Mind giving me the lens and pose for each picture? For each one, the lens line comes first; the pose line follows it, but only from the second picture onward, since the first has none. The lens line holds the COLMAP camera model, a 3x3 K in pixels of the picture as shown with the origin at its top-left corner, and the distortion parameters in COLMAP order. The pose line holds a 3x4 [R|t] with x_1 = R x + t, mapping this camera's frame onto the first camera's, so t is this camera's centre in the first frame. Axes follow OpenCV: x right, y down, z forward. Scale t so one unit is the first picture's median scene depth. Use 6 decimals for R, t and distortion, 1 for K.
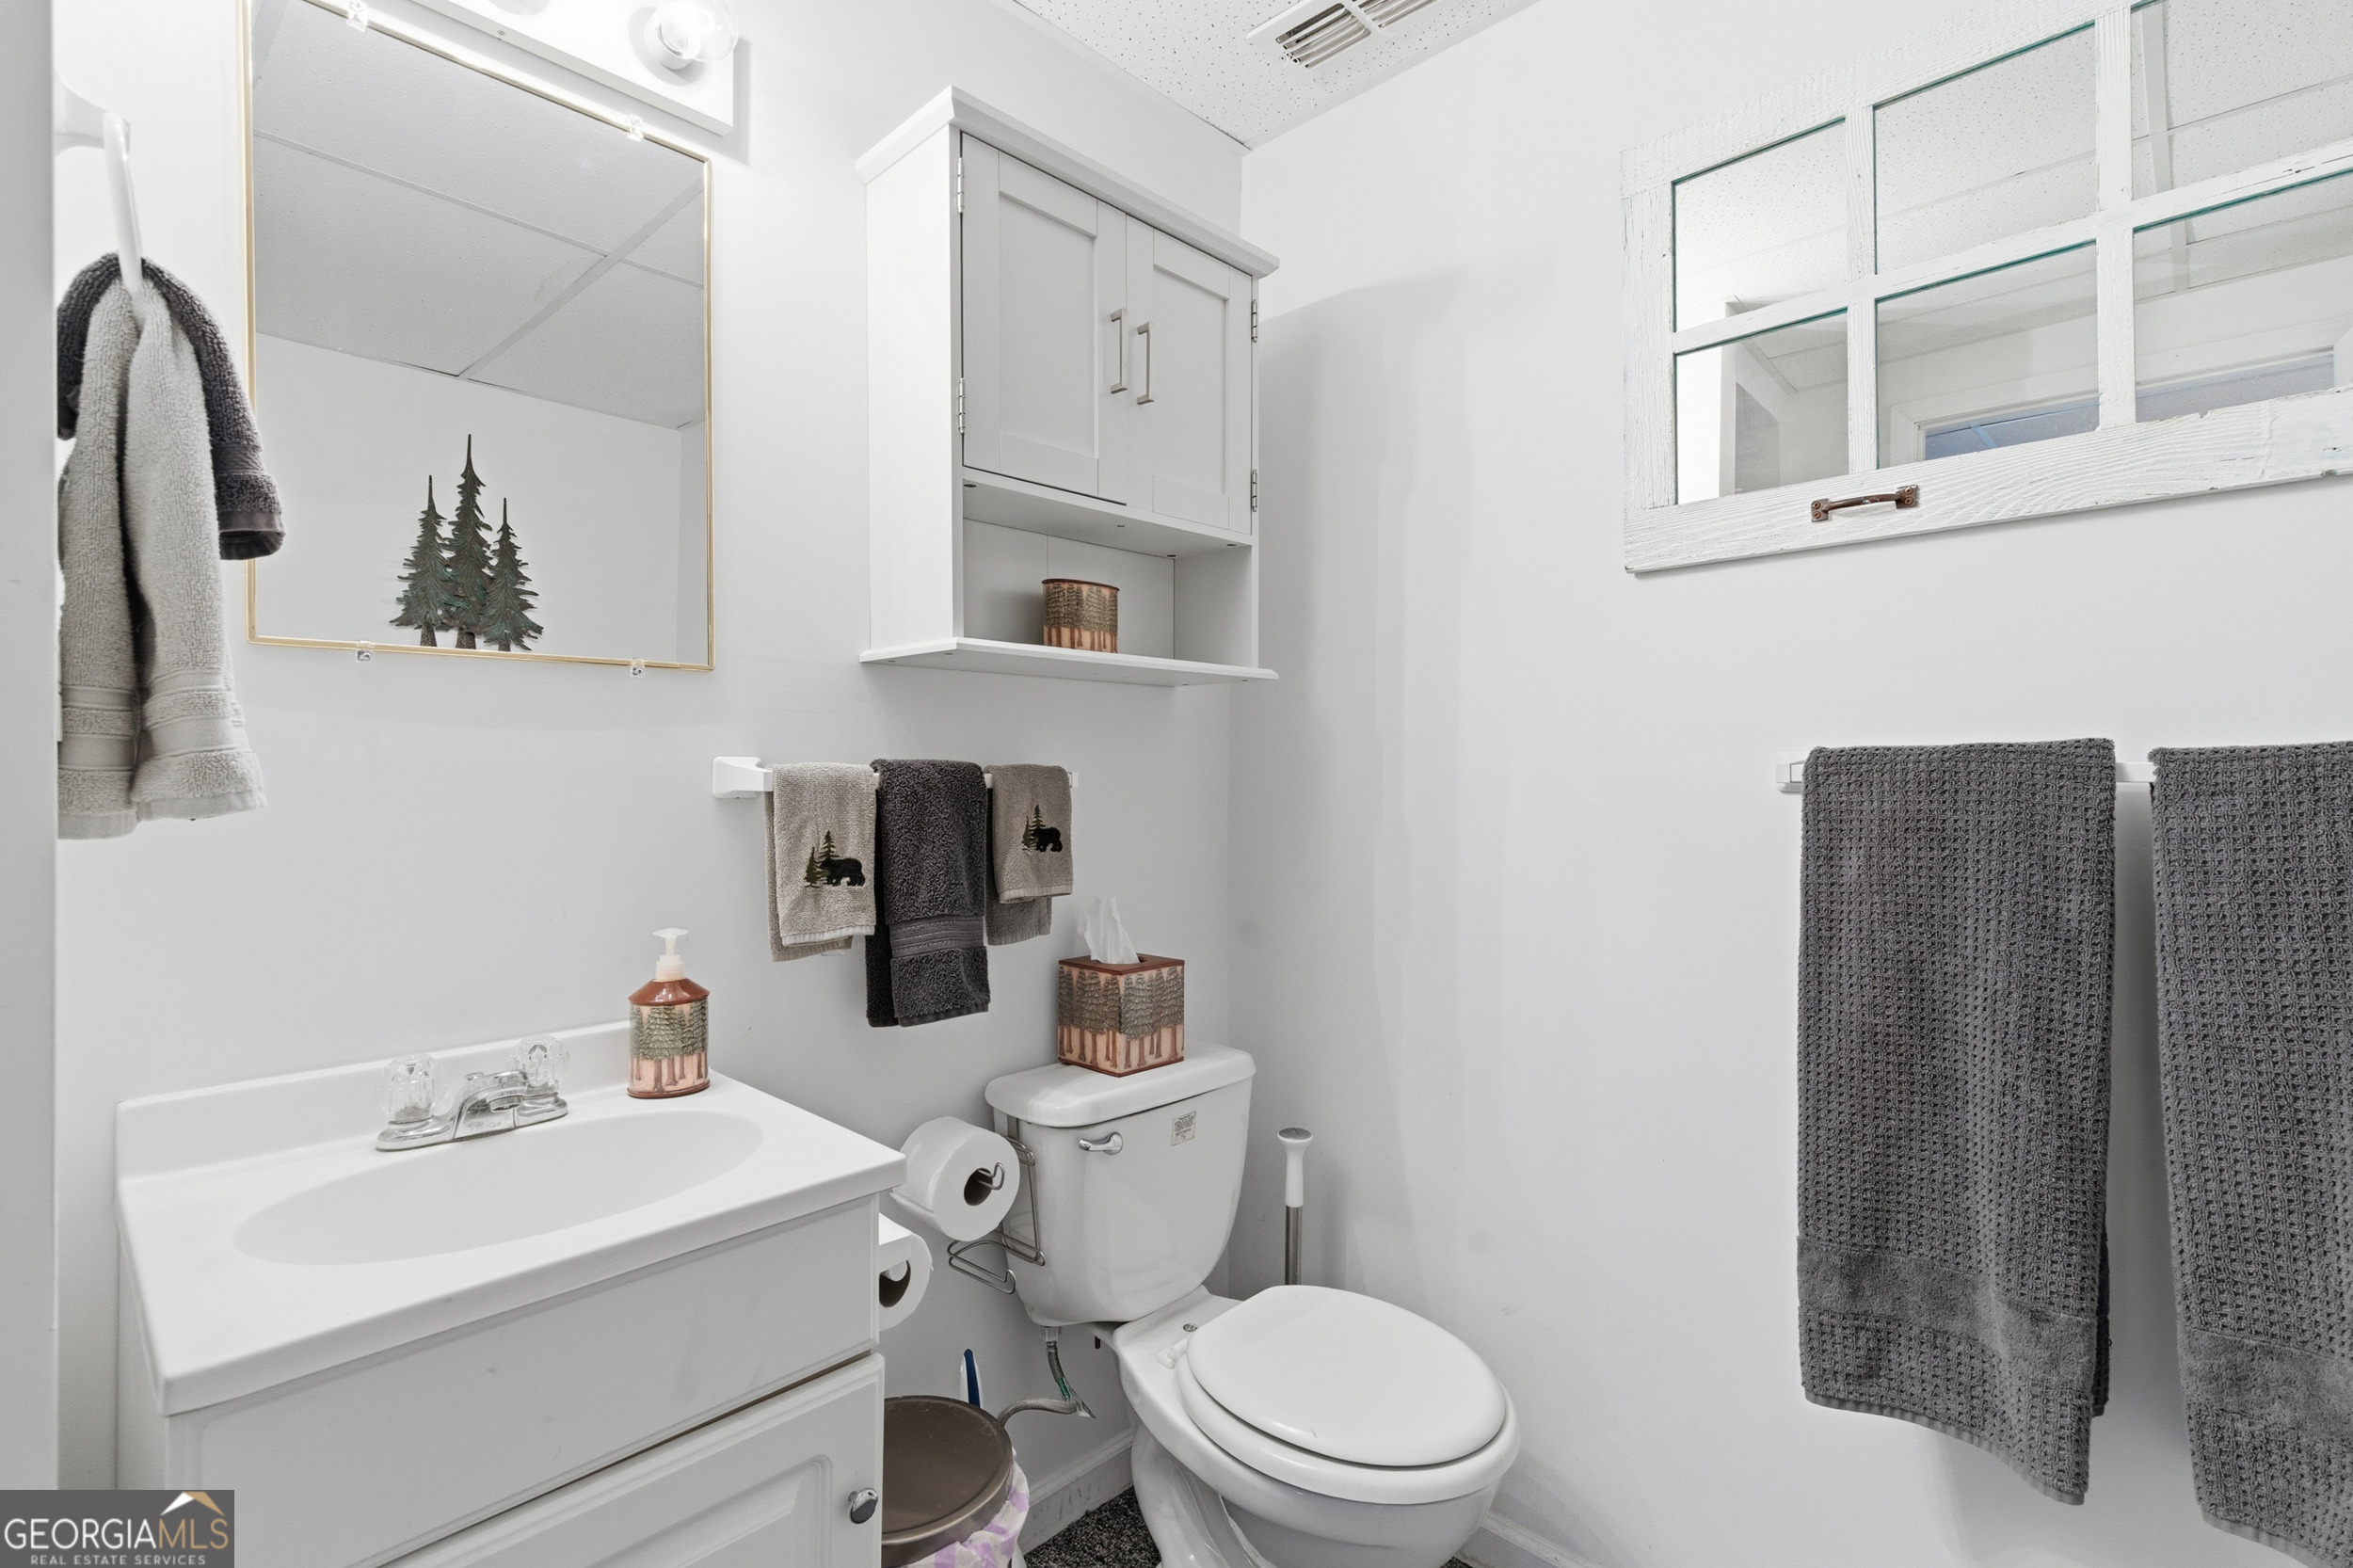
lens RADIAL K [[1079.4, 0, 1188.9], [0, 1079.4, 774.8], [0, 0, 1]] dist [0.007171, 0.000483]
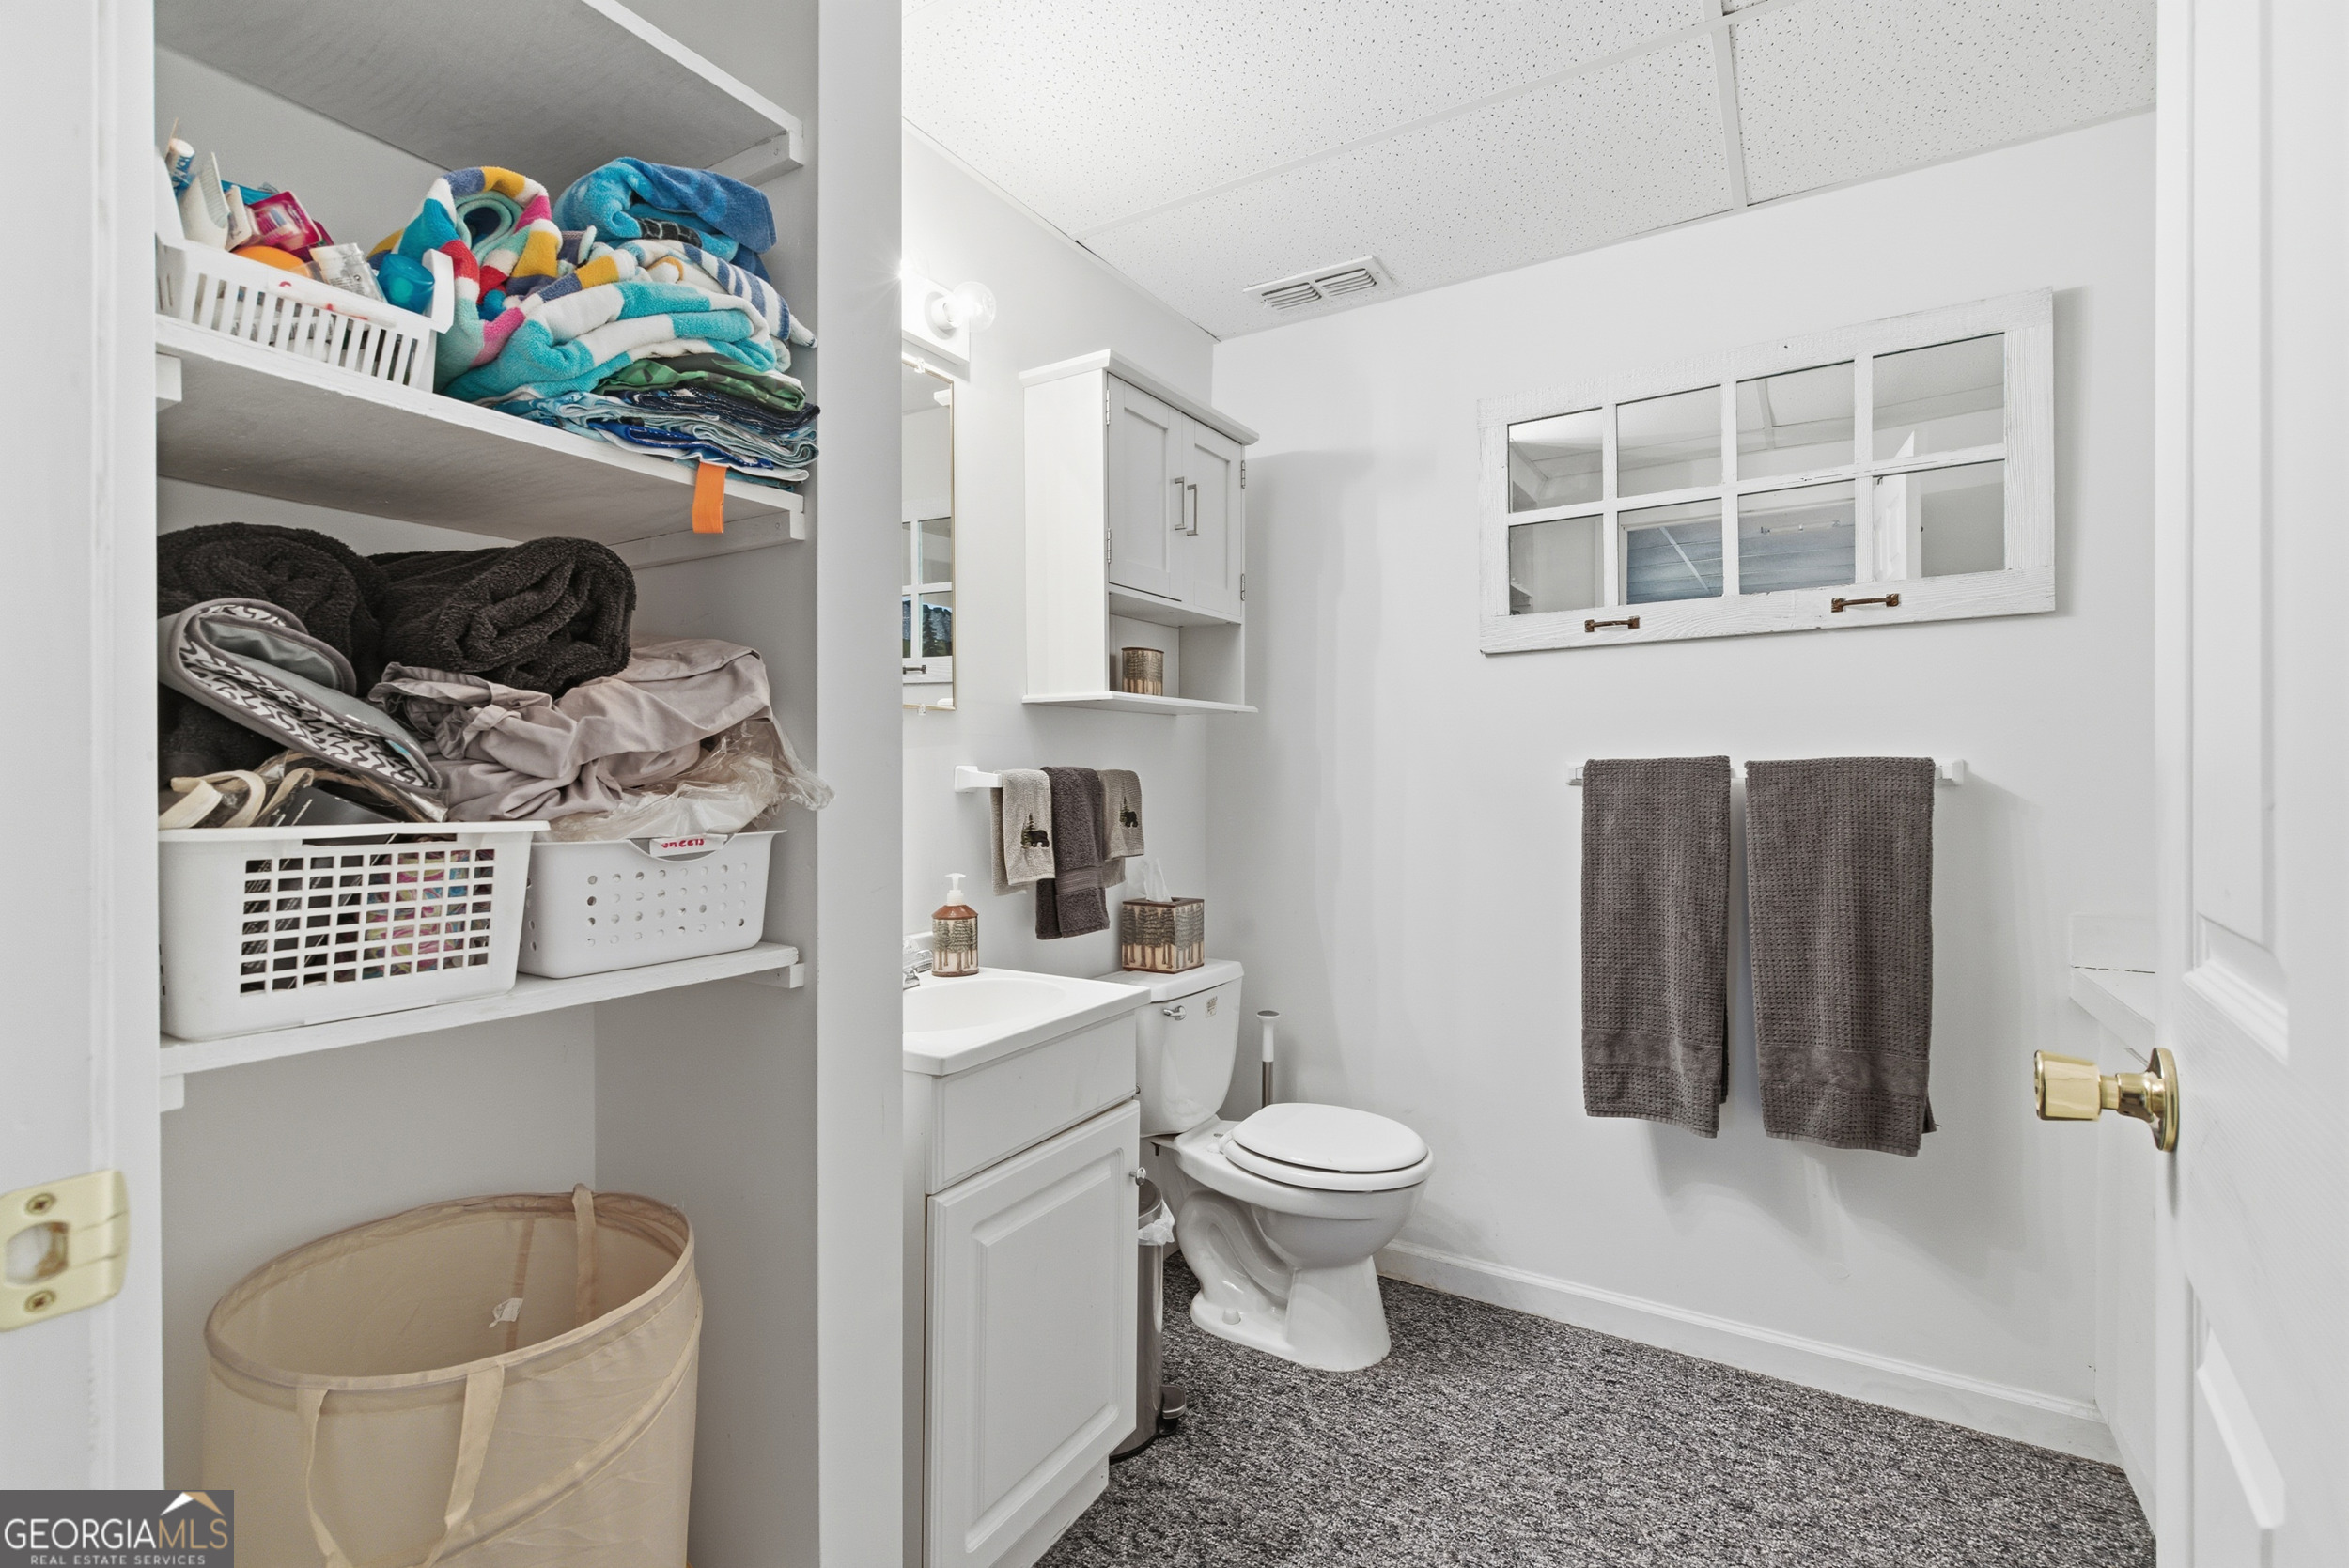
lens RADIAL K [[1077.6, 0, 1180.0], [0, 1077.6, 779.4], [0, 0, 1]] dist [0.007171, 0.000483]
pose [[0.974497, -0.003476, 0.224373, -0.460085], [0.002919, 0.999992, 0.002815, 0.000318], [-0.224381, -0.002088, 0.974499, -0.563075]]
